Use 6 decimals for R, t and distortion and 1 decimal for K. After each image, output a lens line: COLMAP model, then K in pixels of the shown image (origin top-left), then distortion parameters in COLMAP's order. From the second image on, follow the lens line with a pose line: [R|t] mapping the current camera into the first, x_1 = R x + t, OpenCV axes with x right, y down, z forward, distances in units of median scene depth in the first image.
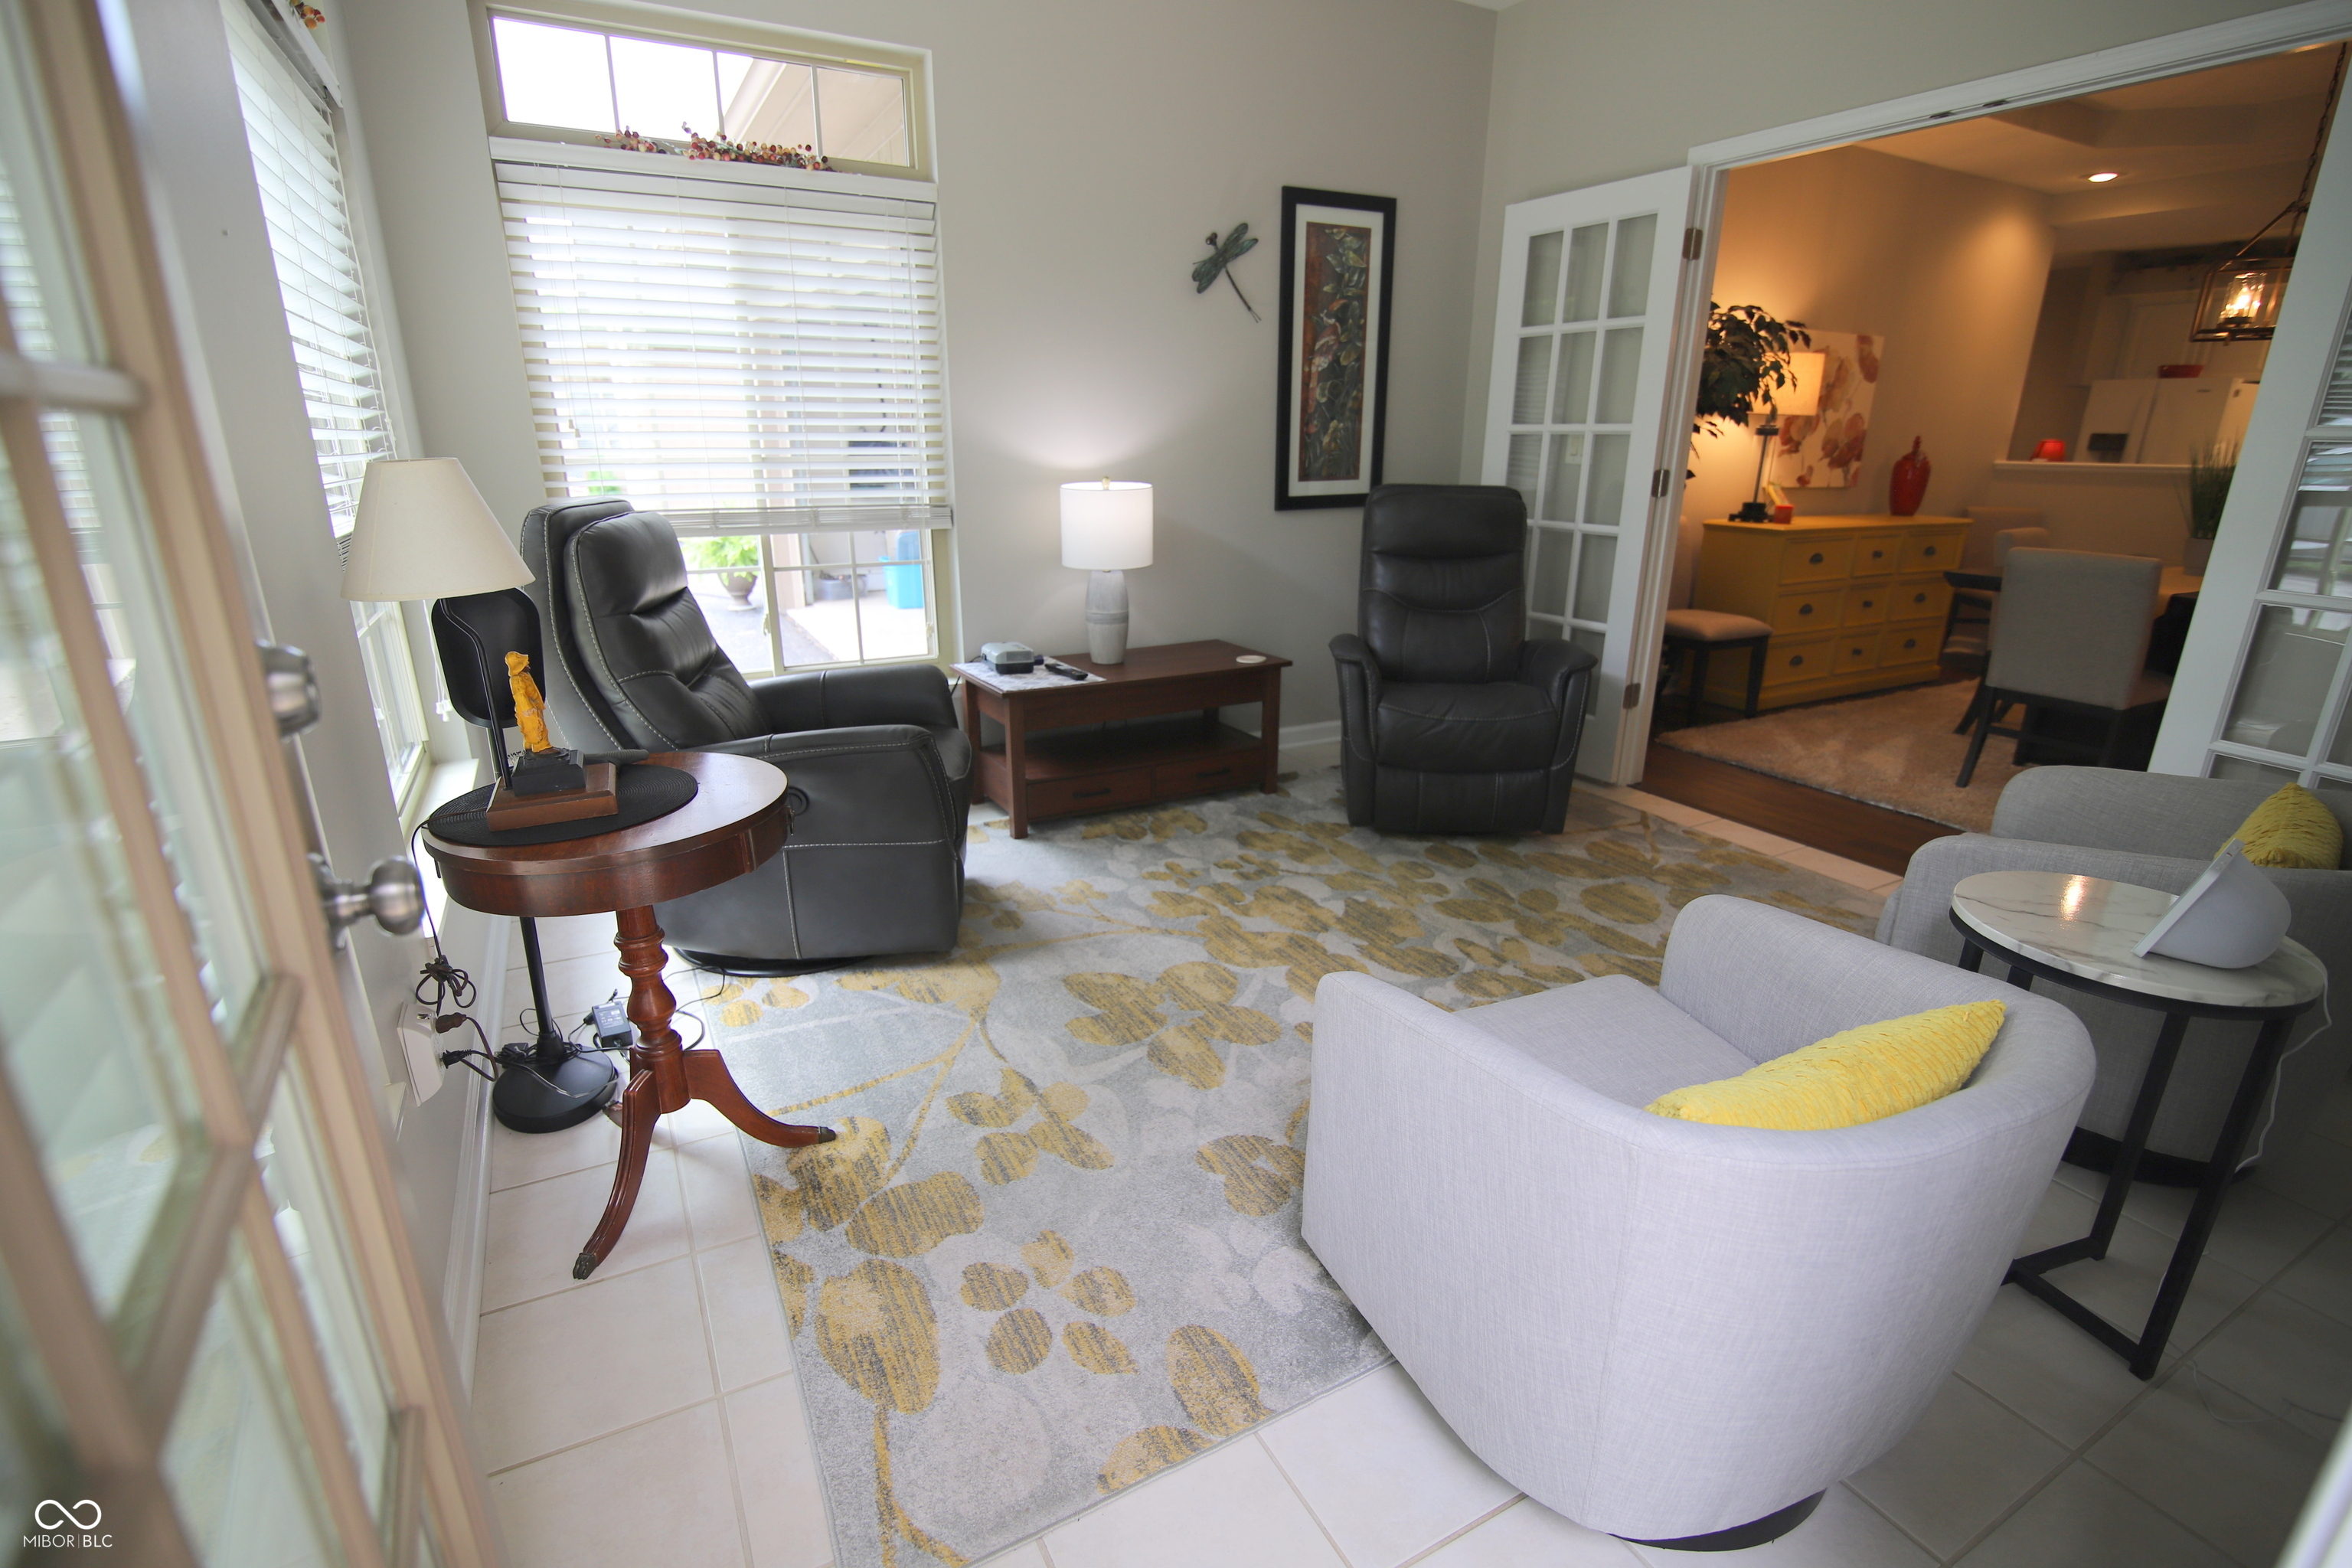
lens RADIAL K [[1113.8, 0, 1166.9], [0, 1113.8, 785.6], [0, 0, 1]] dist [-0.018455, 0.001160]
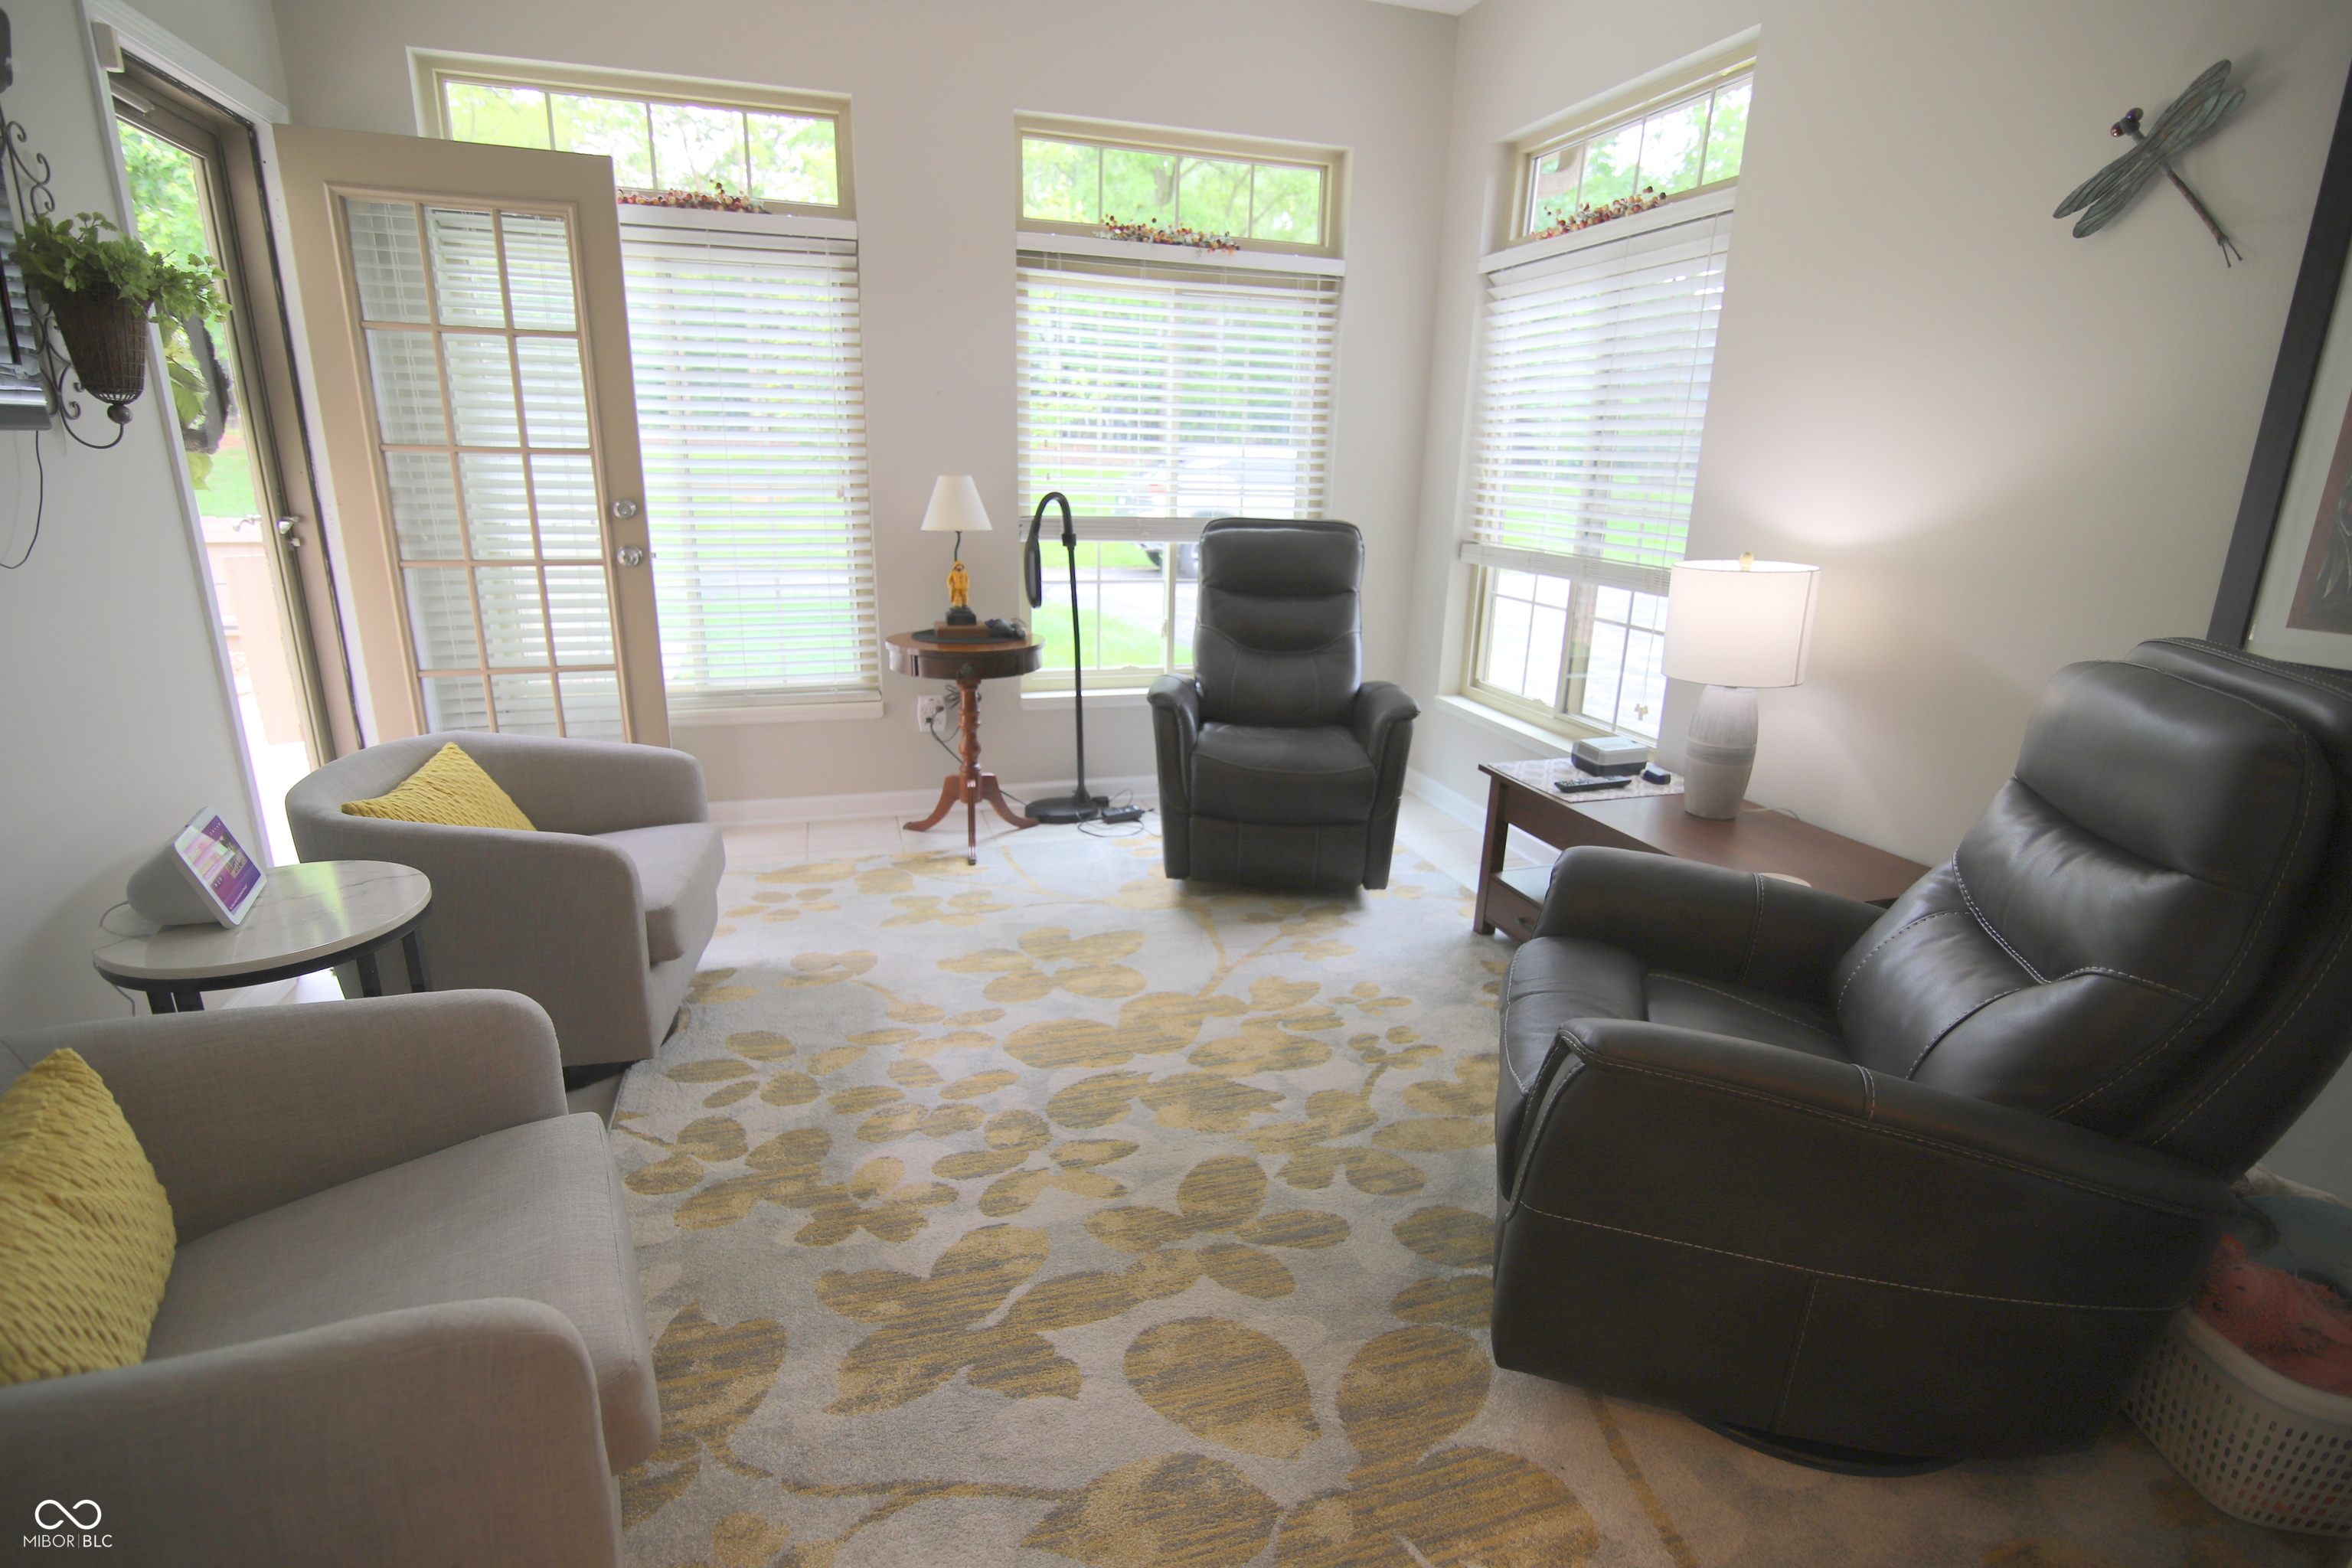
lens RADIAL K [[1113.8, 0, 1165.8], [0, 1113.8, 782.9], [0, 0, 1]] dist [-0.018455, 0.001160]
pose [[-0.201548, 0.264253, -0.943159, 0.830618], [-0.320642, 0.892062, 0.318457, -0.299967], [0.925509, 0.366601, -0.095063, 0.925512]]
